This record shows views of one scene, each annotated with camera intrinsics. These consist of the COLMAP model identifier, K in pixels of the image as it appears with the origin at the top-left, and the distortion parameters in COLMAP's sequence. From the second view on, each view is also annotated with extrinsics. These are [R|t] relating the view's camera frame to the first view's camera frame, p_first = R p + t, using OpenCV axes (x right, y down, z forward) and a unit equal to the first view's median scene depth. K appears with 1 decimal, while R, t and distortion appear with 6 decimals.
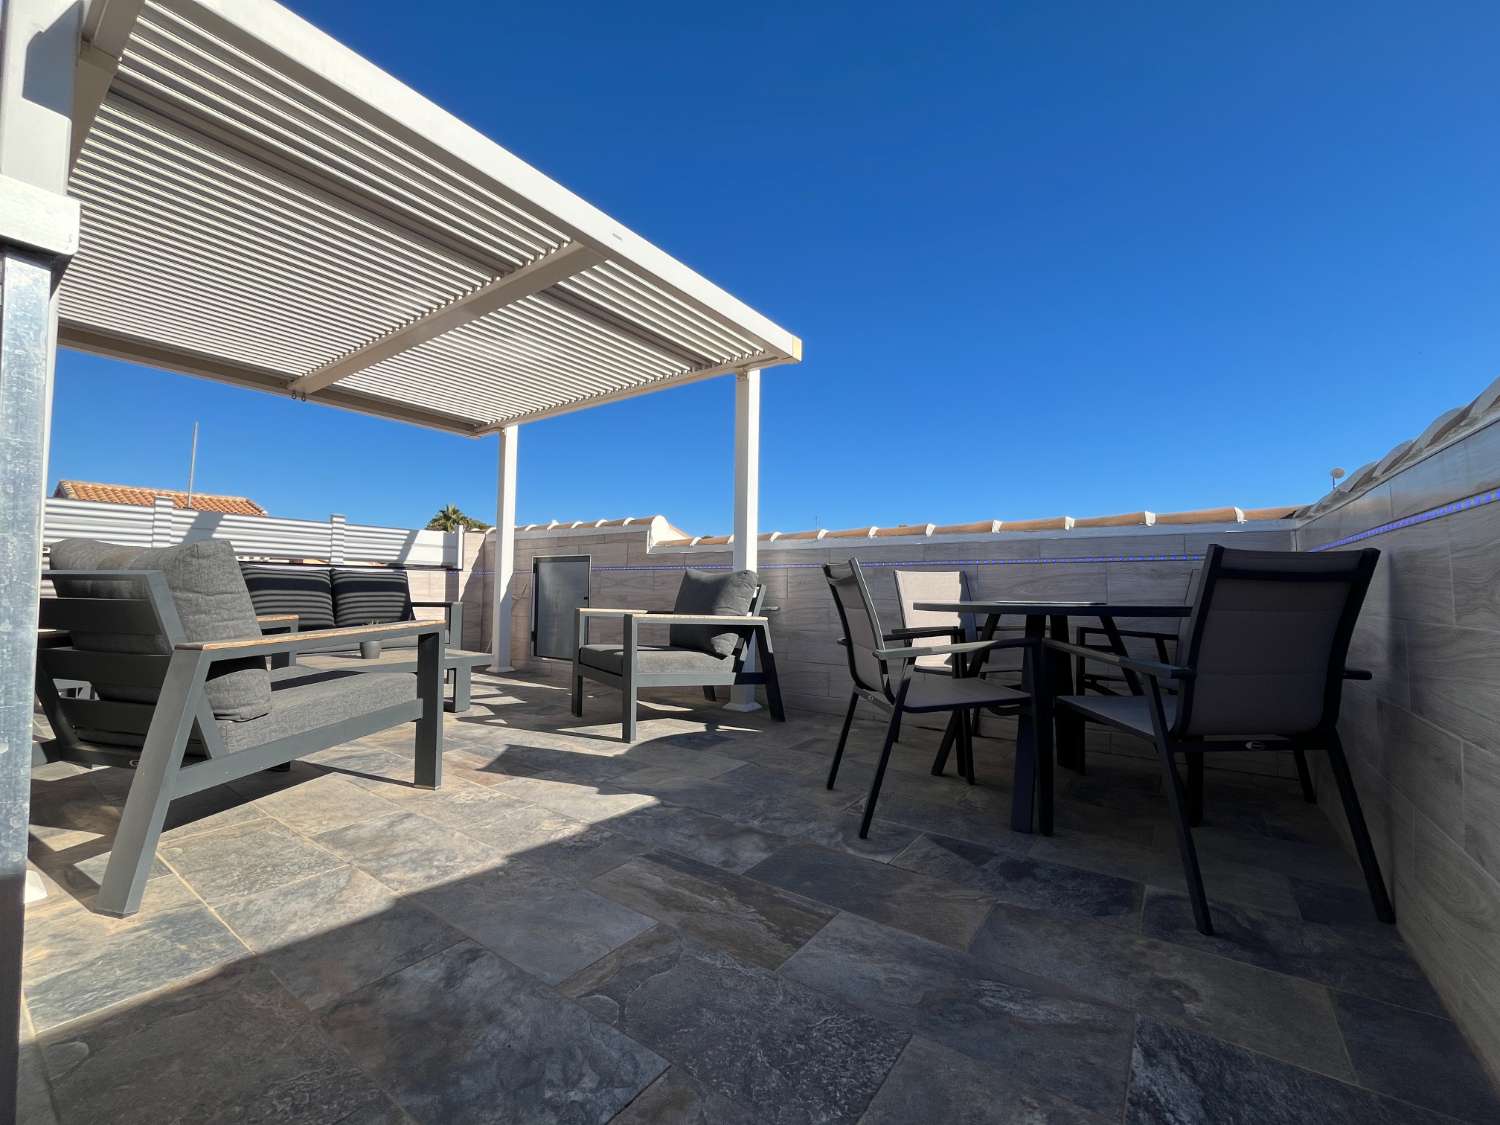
lens RADIAL K [[611.4, 0, 748.5], [0, 611.4, 560.7], [0, 0, 1]] dist [-0.003084, -0.000338]
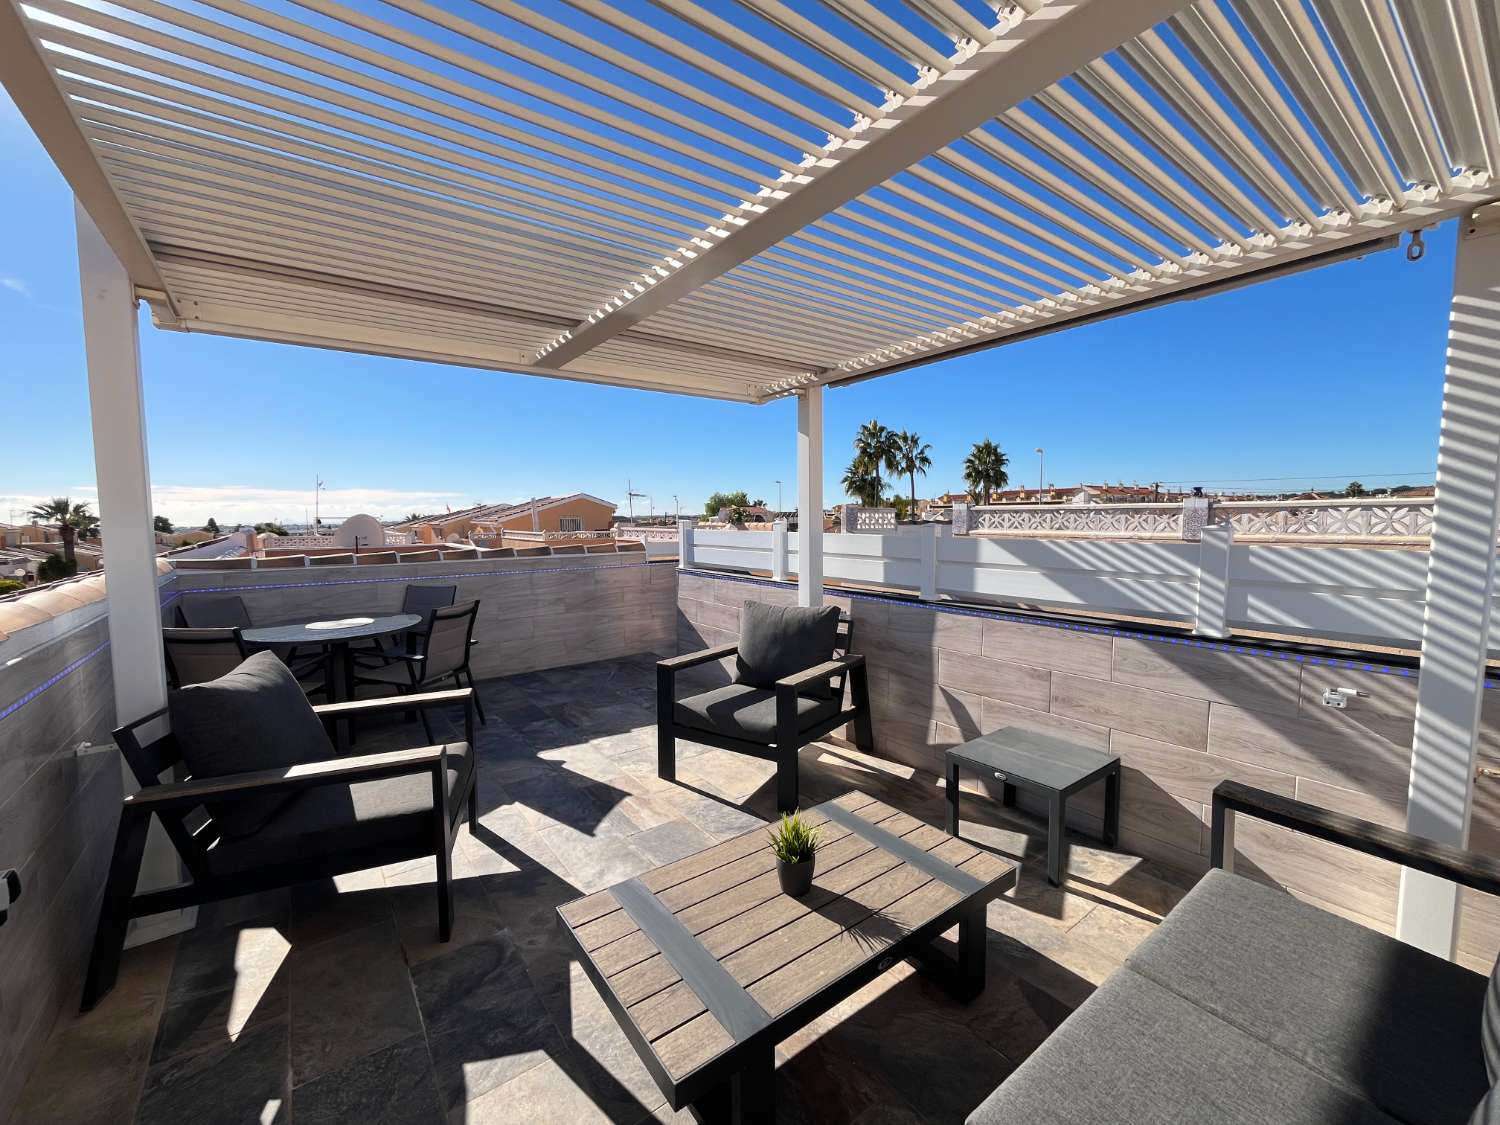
lens RADIAL K [[611.2, 0, 747.5], [0, 611.2, 560.4], [0, 0, 1]] dist [-0.002941, -0.000043]
pose [[-0.952433, -0.025580, 0.303672, -1.201557], [-0.016639, 0.999349, 0.031997, -0.197140], [-0.304293, 0.025423, -0.952239, 2.442144]]
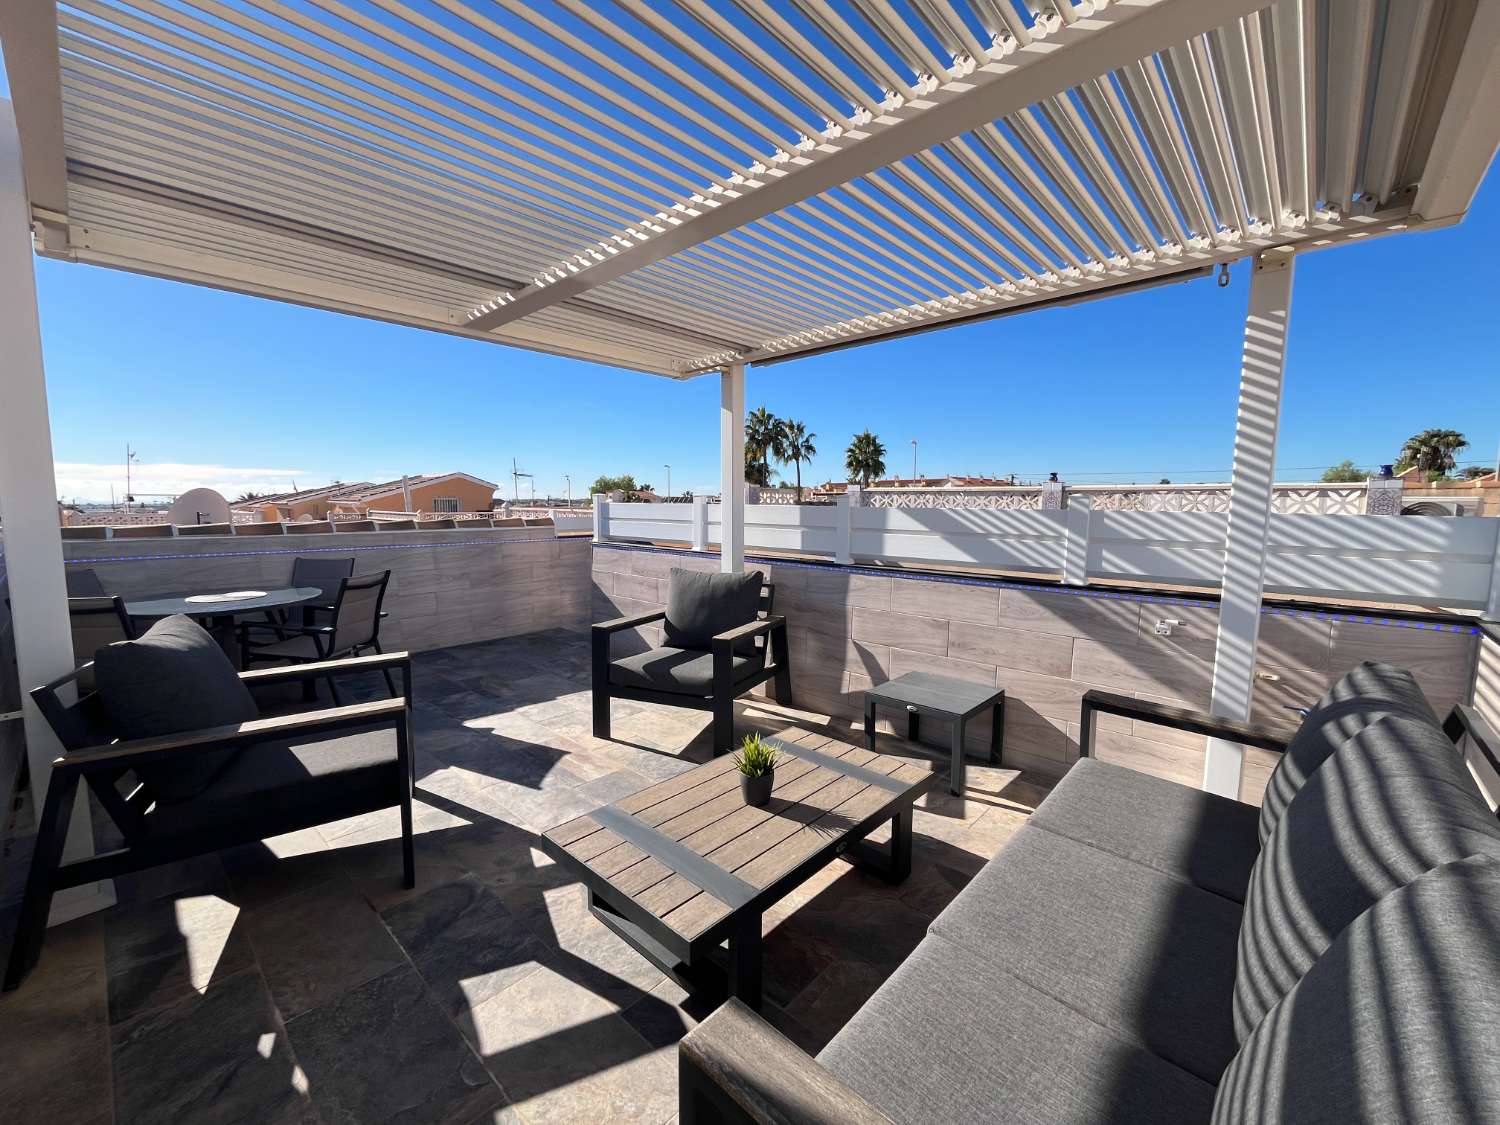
lens RADIAL K [[611.4, 0, 748.5], [0, 611.4, 560.7], [0, 0, 1]] dist [-0.003084, -0.000338]
pose [[-0.992219, -0.028444, 0.121213, -1.115913], [-0.022265, 0.998397, 0.052035, -0.147333], [-0.122499, 0.048931, -0.991262, 2.563079]]
